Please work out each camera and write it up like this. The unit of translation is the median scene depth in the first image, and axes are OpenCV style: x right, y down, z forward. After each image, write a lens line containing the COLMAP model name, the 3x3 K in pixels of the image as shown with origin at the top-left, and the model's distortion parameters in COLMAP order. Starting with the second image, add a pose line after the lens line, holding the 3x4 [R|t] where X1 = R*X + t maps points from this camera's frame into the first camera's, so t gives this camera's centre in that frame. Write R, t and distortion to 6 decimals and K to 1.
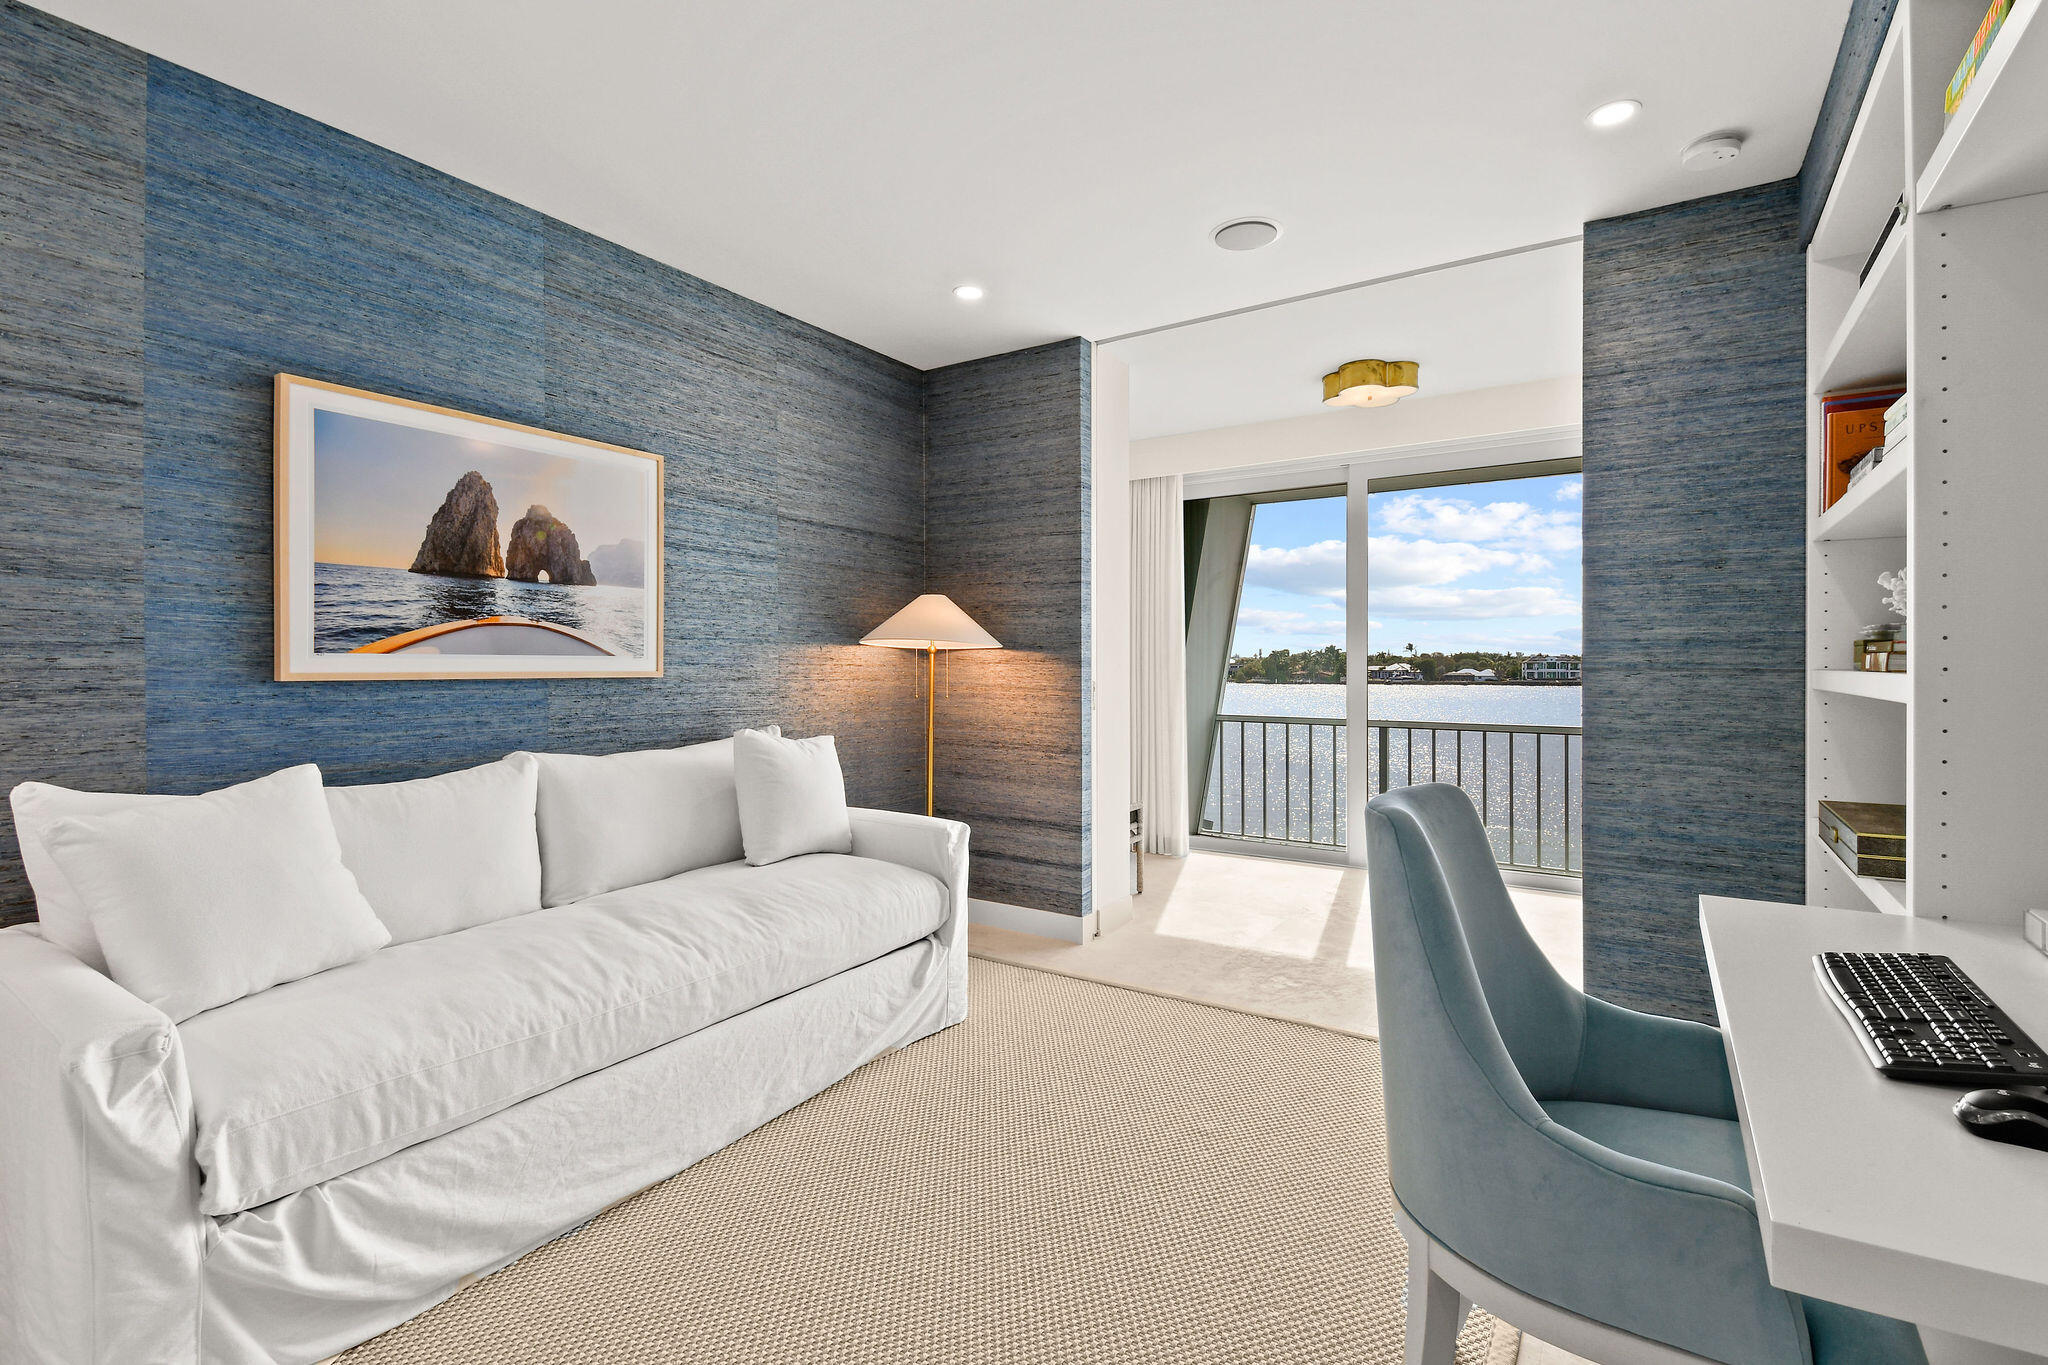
lens RADIAL K [[914.4, 0, 993.2], [0, 914.4, 662.4], [0, 0, 1]] dist [-0.000566, -0.005677]
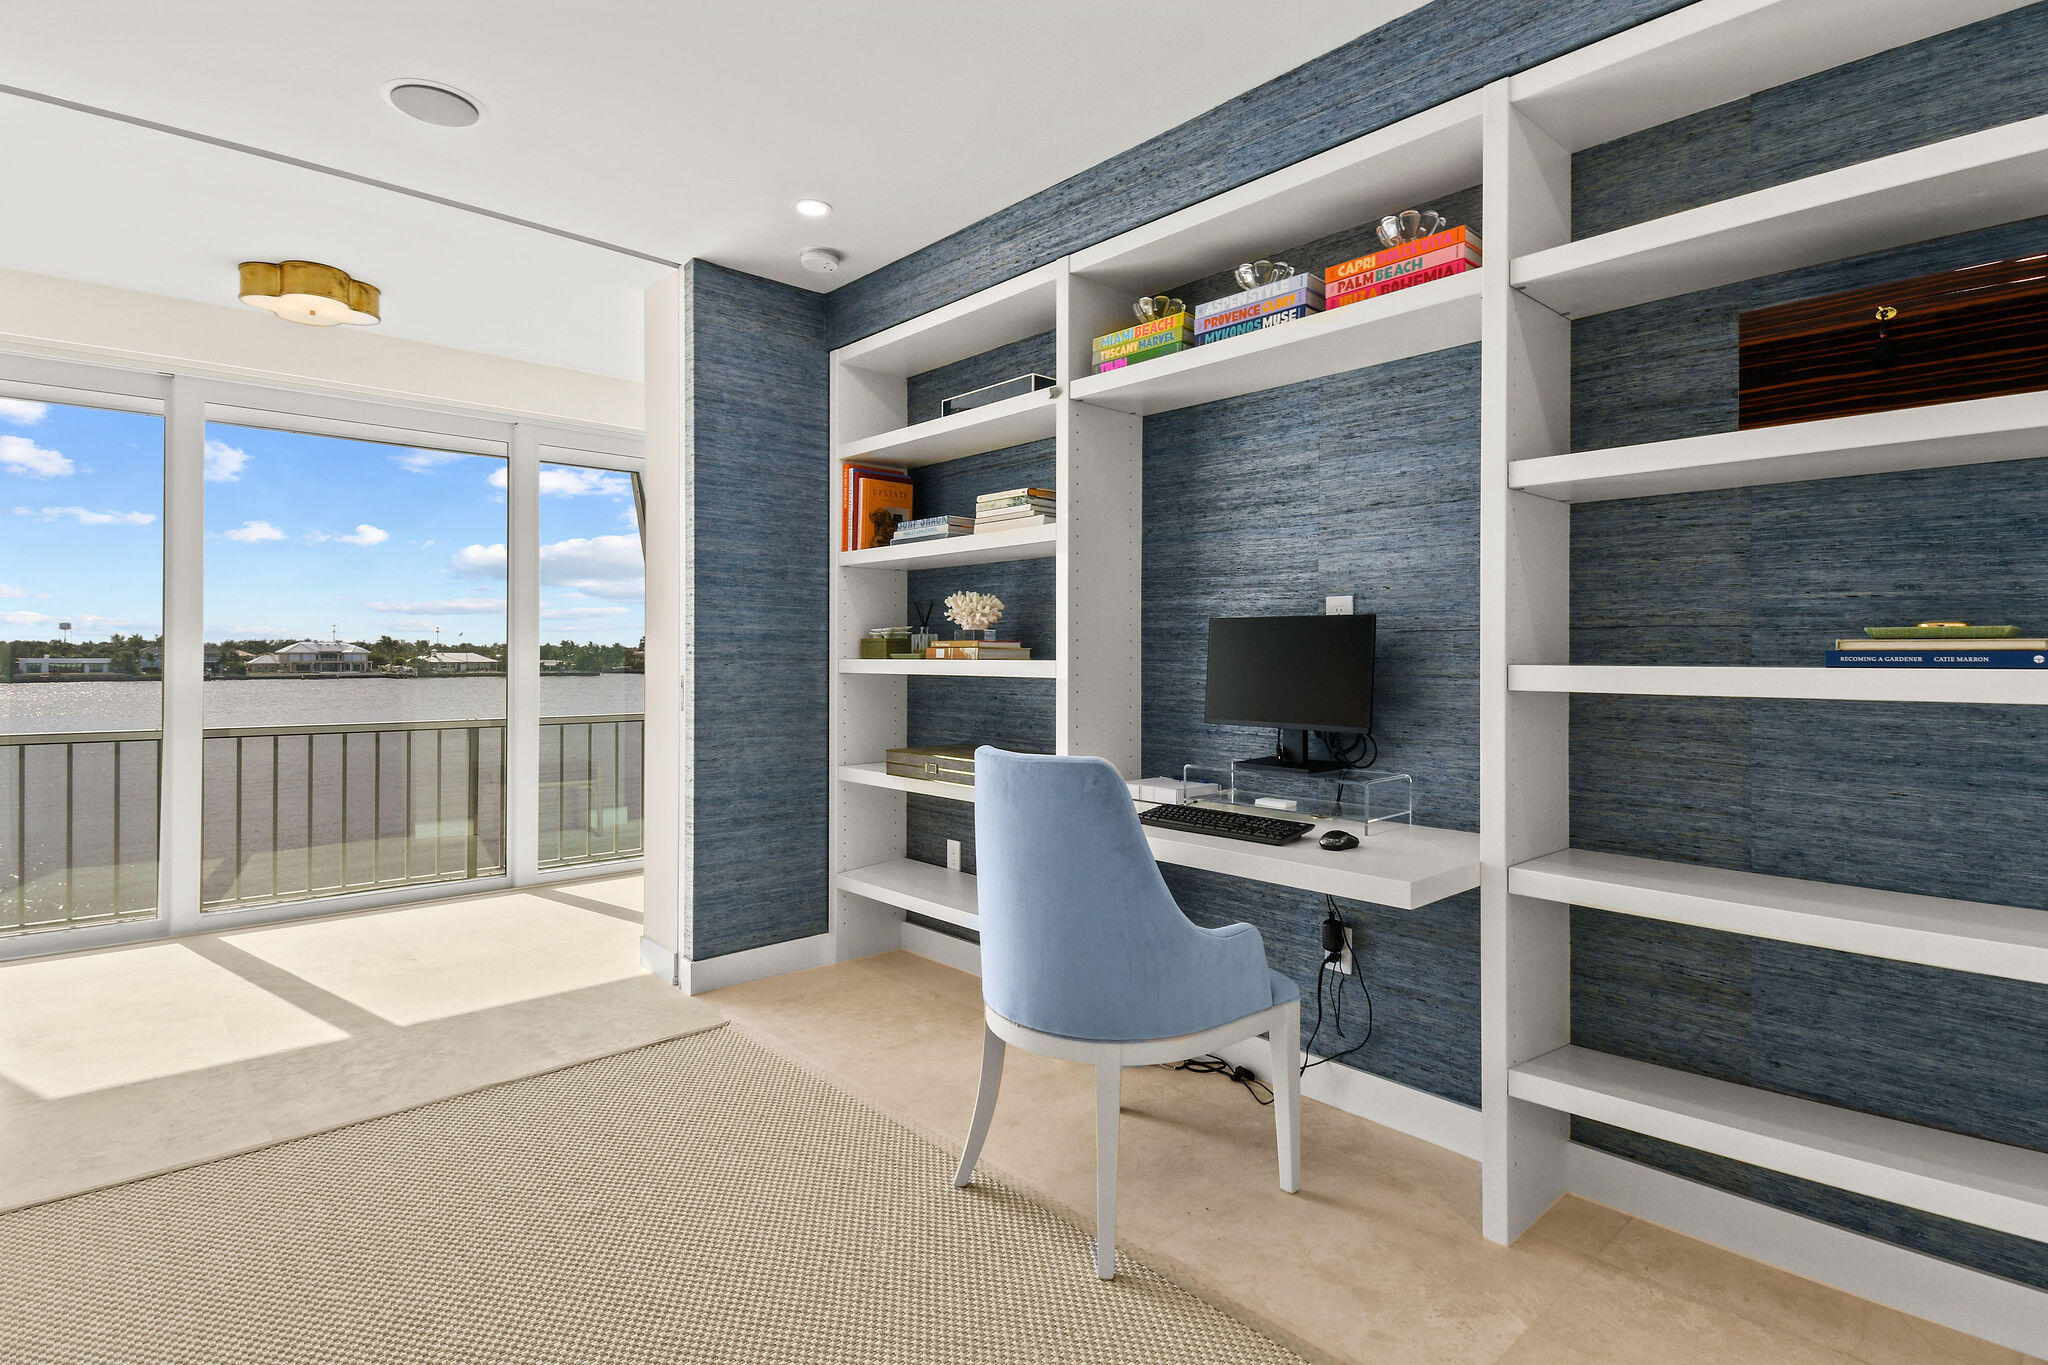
lens RADIAL K [[1032.7, 0, 1052.1], [0, 1032.7, 652.1], [0, 0, 1]] dist [-0.004529, -0.001545]
pose [[0.209595, 0.001058, 0.977788, -0.504405], [-0.001601, 0.999998, -0.000739, -0.001014], [-0.977787, -0.001410, 0.209596, 0.319669]]
